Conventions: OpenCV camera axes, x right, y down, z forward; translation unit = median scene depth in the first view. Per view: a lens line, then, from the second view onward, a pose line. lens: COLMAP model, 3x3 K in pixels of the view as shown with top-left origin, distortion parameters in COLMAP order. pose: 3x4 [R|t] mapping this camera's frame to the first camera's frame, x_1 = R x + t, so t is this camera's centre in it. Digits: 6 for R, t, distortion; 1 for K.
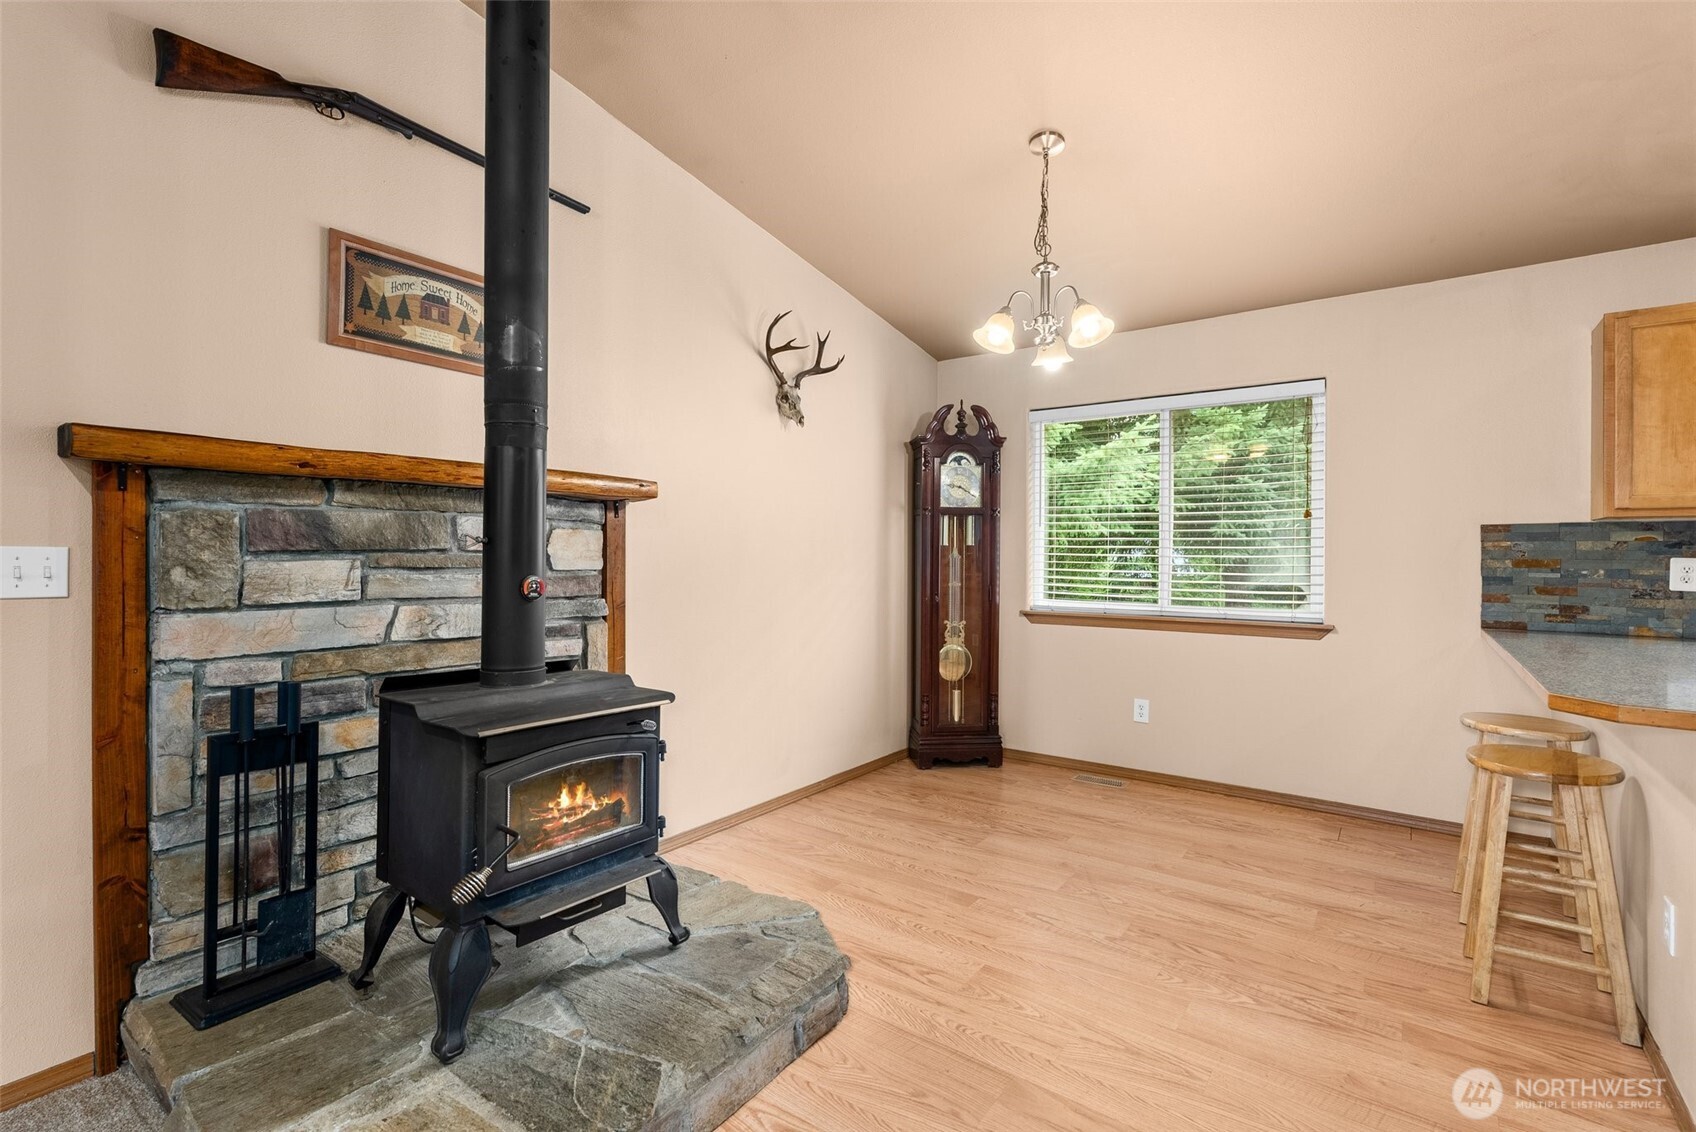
lens RADIAL K [[779.5, 0, 848.0], [0, 779.5, 566.0], [0, 0, 1]] dist [-0.000861, -0.000060]
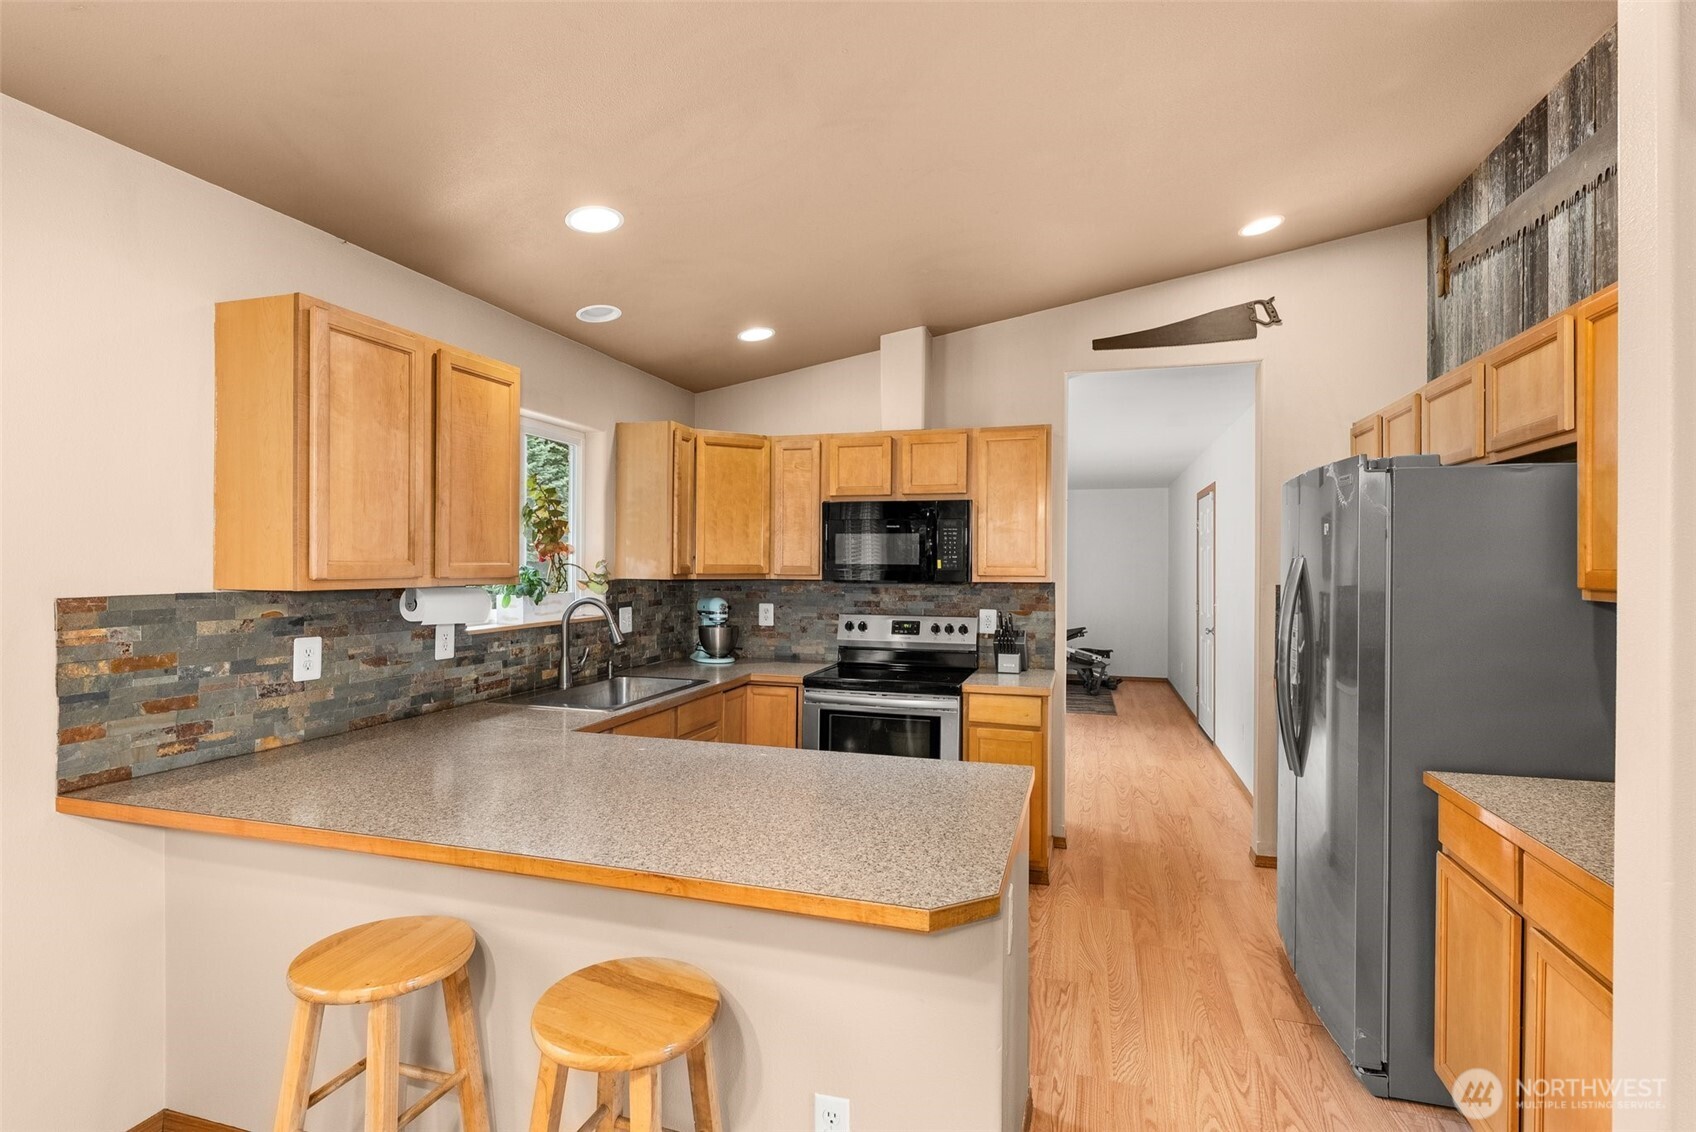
lens RADIAL K [[812.8, 0, 848.0], [0, 812.8, 566.0], [0, 0, 1]] dist [-0.000237, -0.000149]
pose [[-0.339575, -0.011531, 0.940508, 0.127117], [0.000041, 0.999925, 0.012275, -0.086733], [-0.940579, 0.004207, -0.339549, 0.729002]]
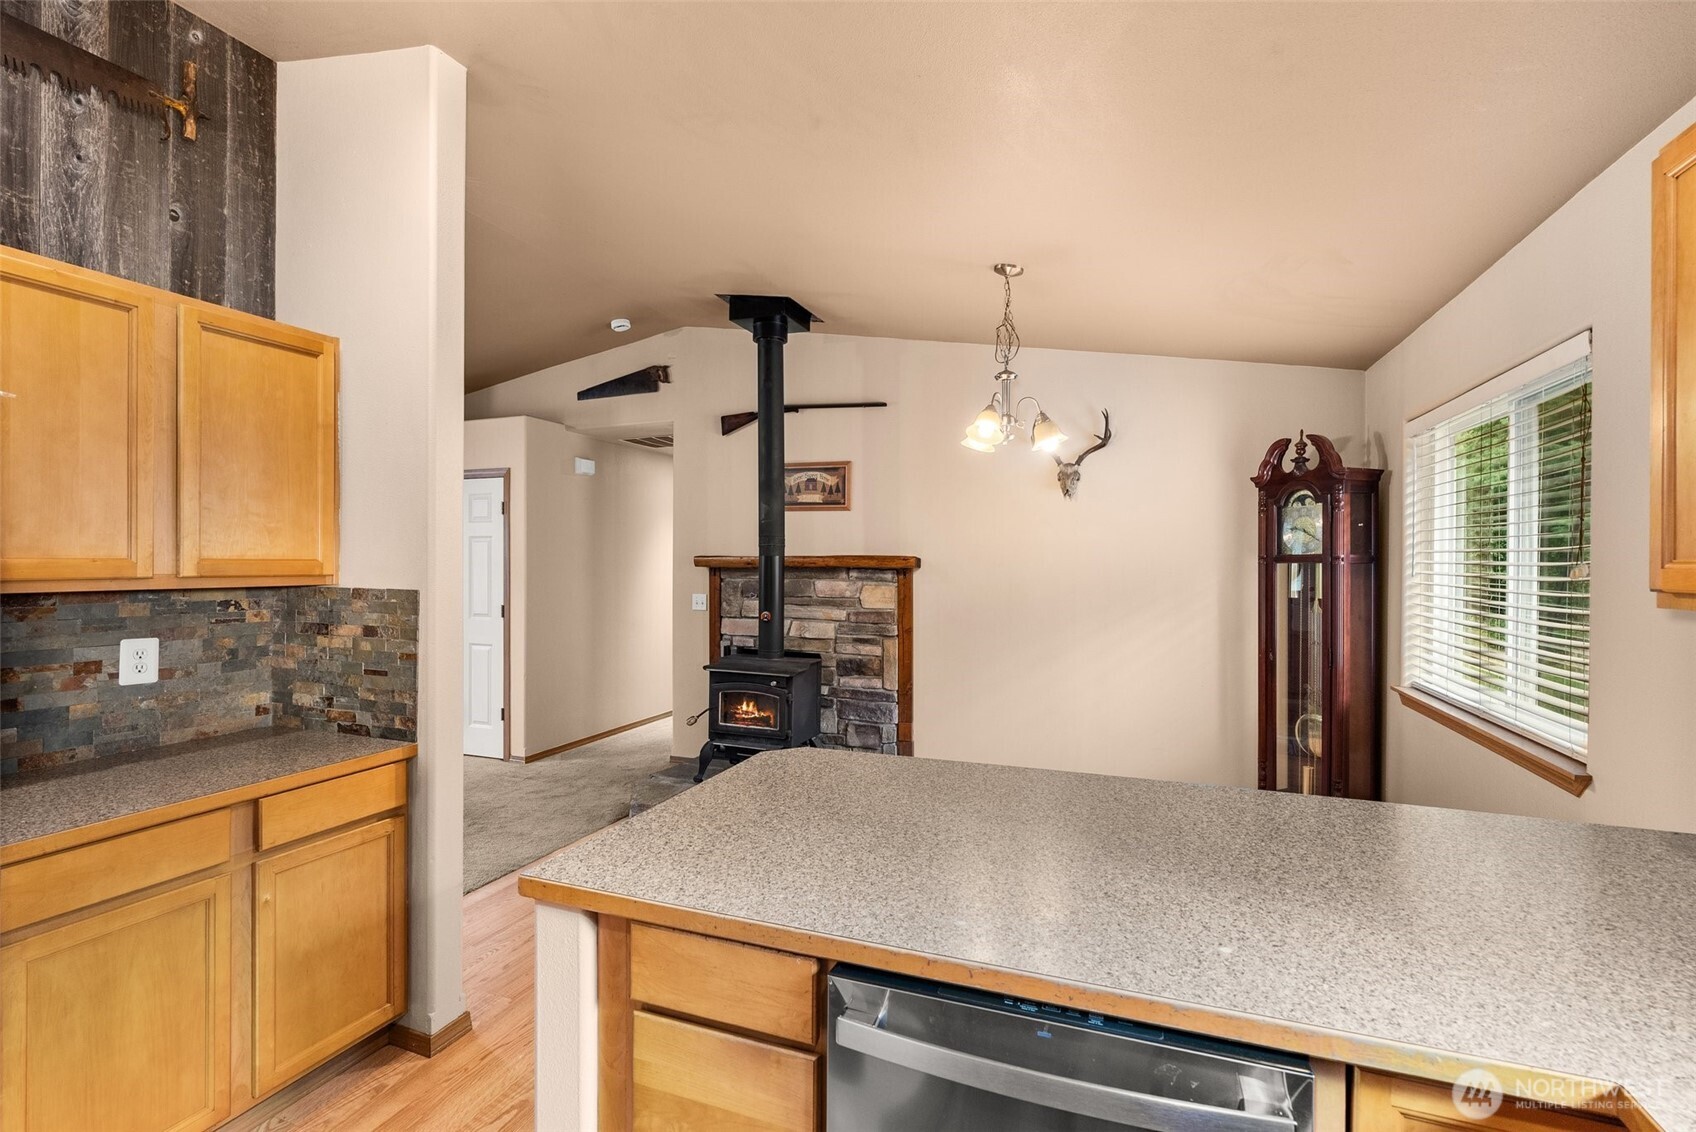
lens RADIAL K [[779.5, 0, 848.0], [0, 779.5, 566.0], [0, 0, 1]] dist [-0.000861, -0.000060]
pose [[0.271568, -0.004677, -0.962408, 1.311626], [-0.014056, 0.999862, -0.008825, -0.072223], [0.962317, 0.015925, 0.271464, 0.429463]]
